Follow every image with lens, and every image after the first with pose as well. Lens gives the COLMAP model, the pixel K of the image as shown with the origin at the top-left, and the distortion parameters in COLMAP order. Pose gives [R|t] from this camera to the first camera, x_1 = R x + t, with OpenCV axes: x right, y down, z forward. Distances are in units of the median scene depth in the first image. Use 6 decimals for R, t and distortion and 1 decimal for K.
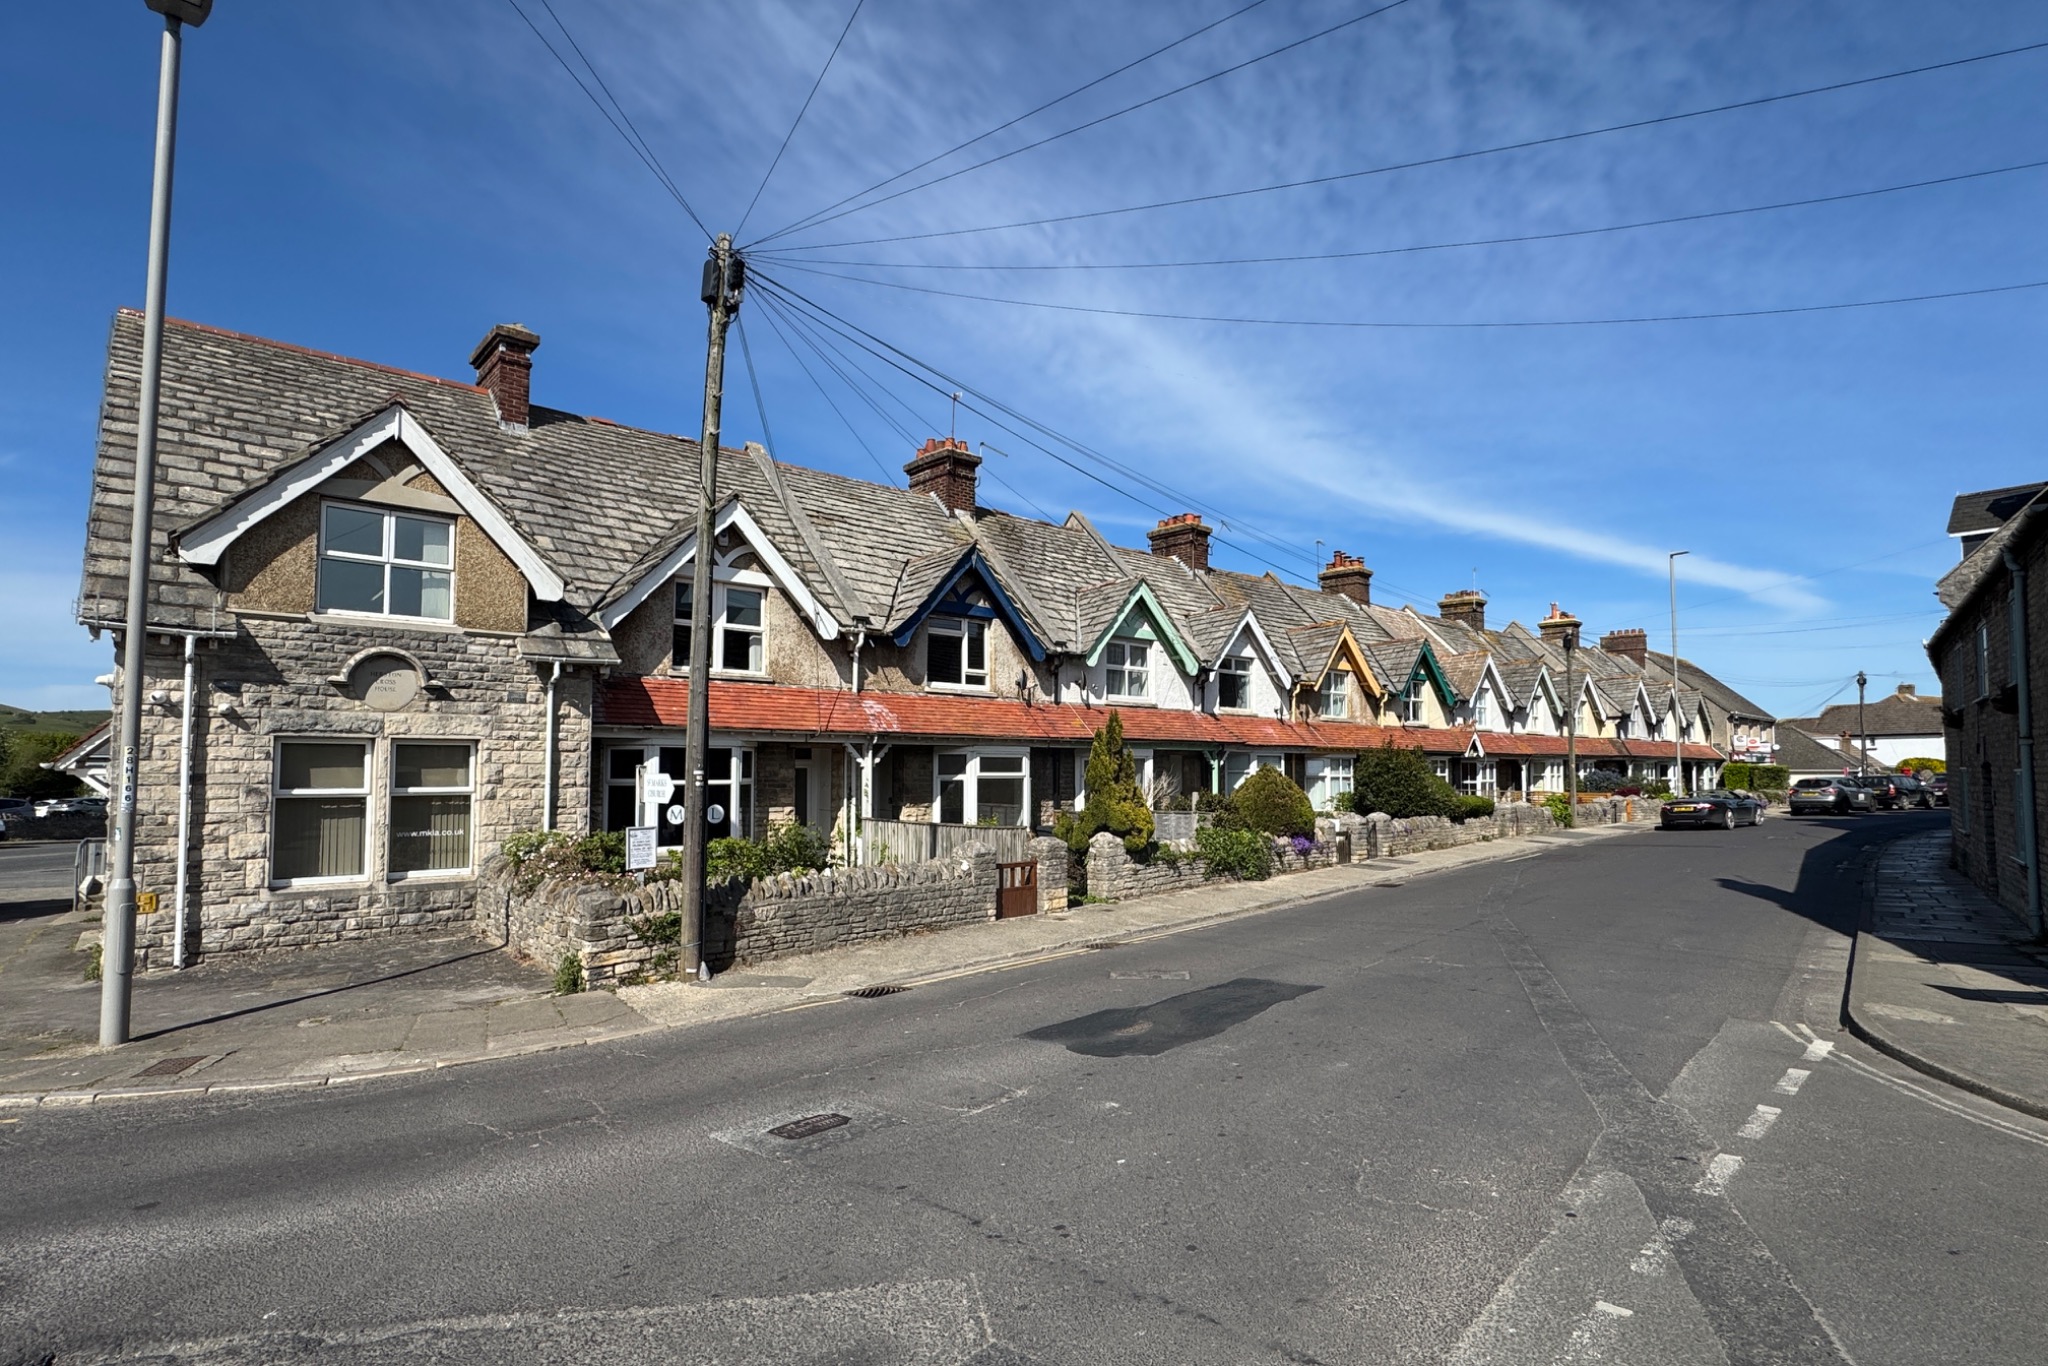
lens RADIAL K [[982.7, 0, 1032.1], [0, 982.7, 697.9], [0, 0, 1]] dist [0.000676, -0.000033]
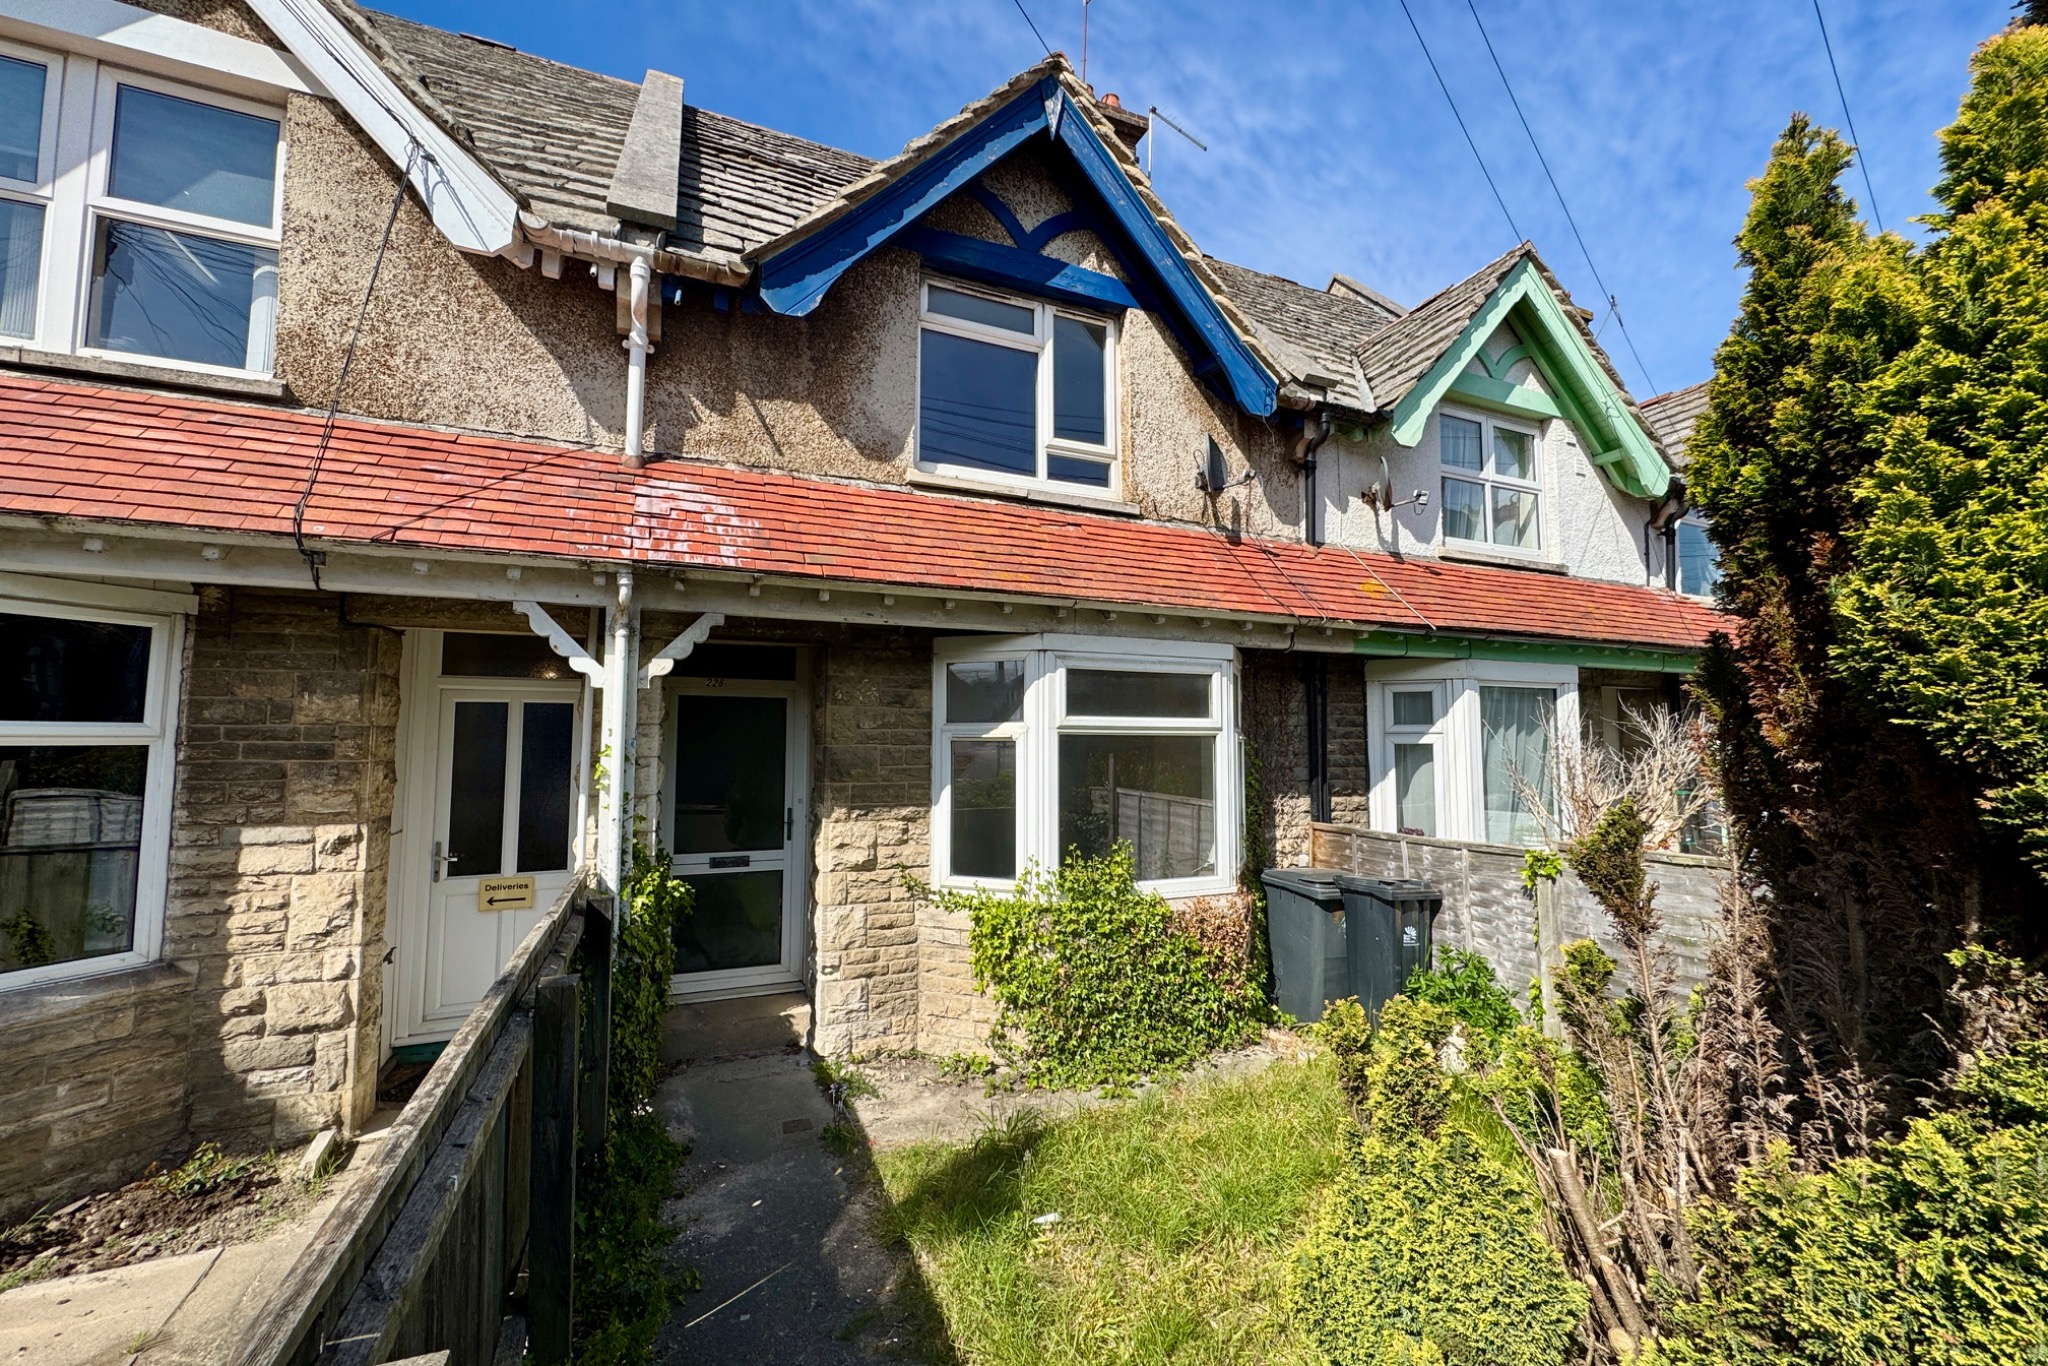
lens RADIAL K [[827.0, 0, 1028.7], [0, 827.0, 673.0], [0, 0, 1]] dist [-0.004303, 0.000151]
pose [[0.952094, -0.022046, -0.305011, 0.017904], [0.019749, 0.999749, -0.010613, 0.061652], [0.305168, 0.004081, 0.952290, 0.705117]]
